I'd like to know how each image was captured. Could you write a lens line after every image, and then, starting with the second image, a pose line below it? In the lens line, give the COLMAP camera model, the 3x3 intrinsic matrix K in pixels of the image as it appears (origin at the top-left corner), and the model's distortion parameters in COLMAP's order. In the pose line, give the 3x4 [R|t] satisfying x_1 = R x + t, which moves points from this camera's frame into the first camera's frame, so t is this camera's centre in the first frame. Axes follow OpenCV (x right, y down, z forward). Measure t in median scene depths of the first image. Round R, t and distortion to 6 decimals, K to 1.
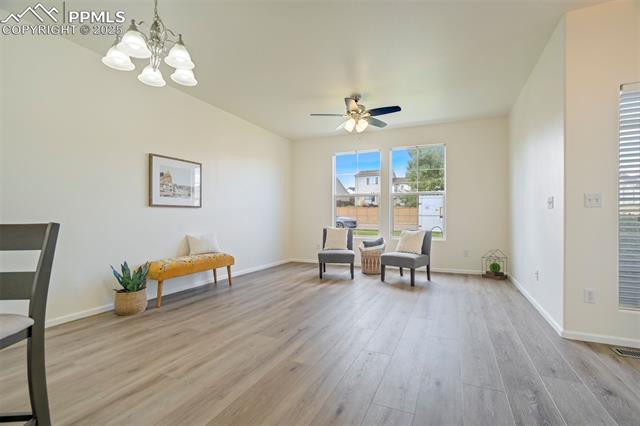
lens RADIAL K [[297.5, 0, 320.4], [0, 297.5, 215.3], [0, 0, 1]] dist [-0.046888, 0.020348]
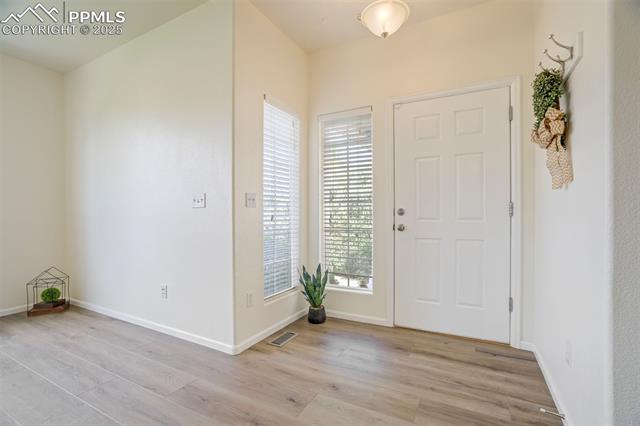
lens RADIAL K [[297.5, 0, 320.4], [0, 297.5, 215.3], [0, 0, 1]] dist [-0.046888, 0.020348]
pose [[0.052191, -0.004546, 0.998627, -0.019869], [0.000406, 0.999990, 0.004531, -0.002372], [-0.998637, 0.000169, 0.052193, 0.396539]]
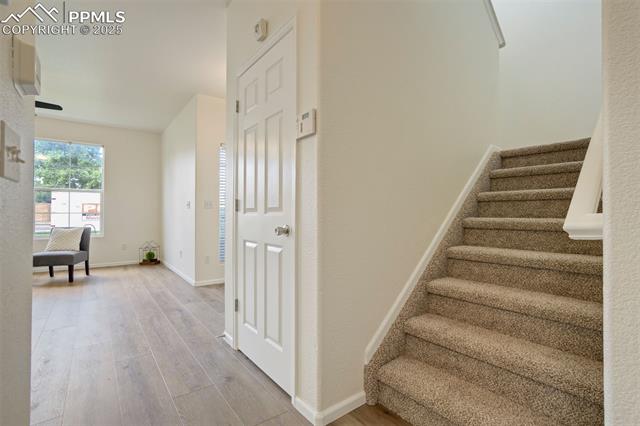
lens RADIAL K [[297.5, 0, 320.4], [0, 297.5, 215.3], [0, 0, 1]] dist [-0.046888, 0.020348]
pose [[0.472047, -0.001882, 0.881571, -0.165361], [-0.004366, 0.999980, 0.004473, 0.001034], [-0.881562, -0.005960, 0.472030, -0.227959]]
